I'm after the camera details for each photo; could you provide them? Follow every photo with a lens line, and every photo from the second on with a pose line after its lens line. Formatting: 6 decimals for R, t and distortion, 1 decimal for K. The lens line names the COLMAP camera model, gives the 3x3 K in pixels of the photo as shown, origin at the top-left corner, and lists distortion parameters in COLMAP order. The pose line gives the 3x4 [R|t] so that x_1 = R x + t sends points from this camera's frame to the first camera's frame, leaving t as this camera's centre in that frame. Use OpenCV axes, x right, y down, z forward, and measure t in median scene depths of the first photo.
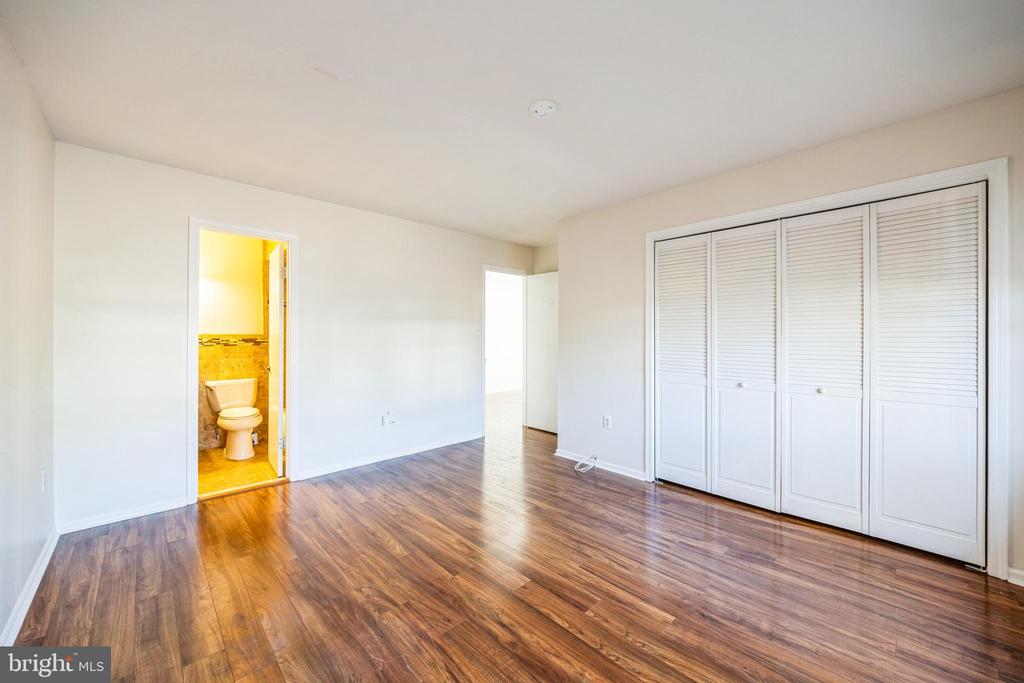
lens RADIAL K [[397.6, 0, 511.9], [0, 397.6, 338.5], [0, 0, 1]] dist [-0.000372, -0.000006]
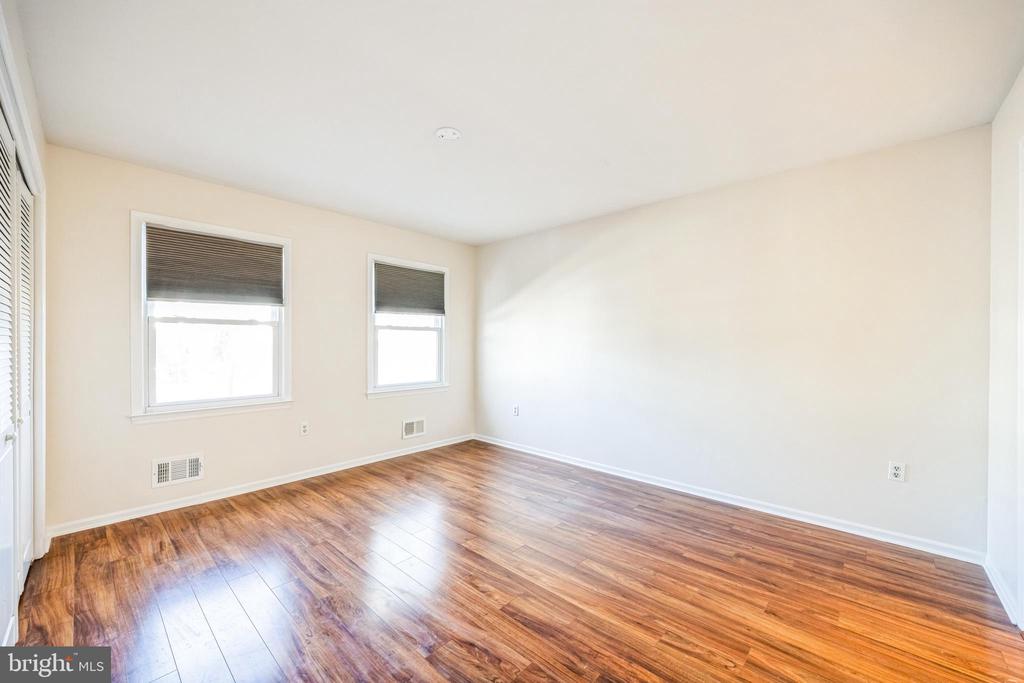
lens RADIAL K [[397.6, 0, 511.9], [0, 397.6, 338.5], [0, 0, 1]] dist [-0.000372, -0.000006]
pose [[-0.997266, -0.004255, -0.073772, -0.011342], [-0.003779, 0.999971, -0.006593, -0.008184], [0.073798, -0.006296, -0.997253, 1.715234]]
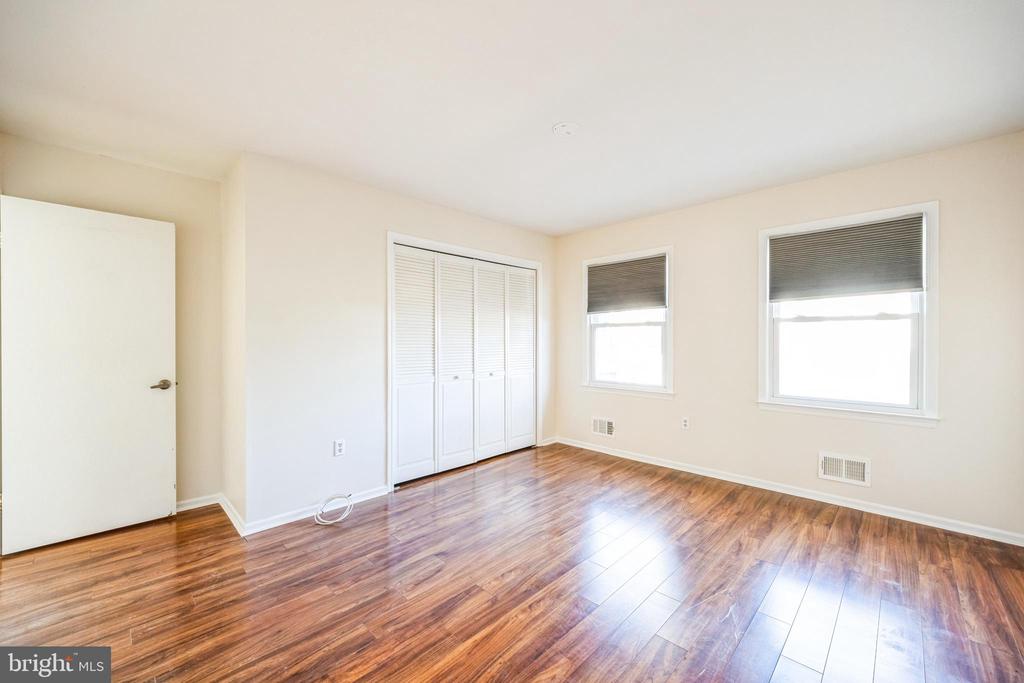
lens RADIAL K [[404.5, 0, 512.0], [0, 404.5, 341.5], [0, 0, 1]] dist [0.000259, -0.000143]
pose [[-0.042884, -0.005271, 0.999066, -0.826932], [0.005607, 0.999969, 0.005517, -0.007686], [-0.999064, 0.005838, -0.042853, 0.968456]]
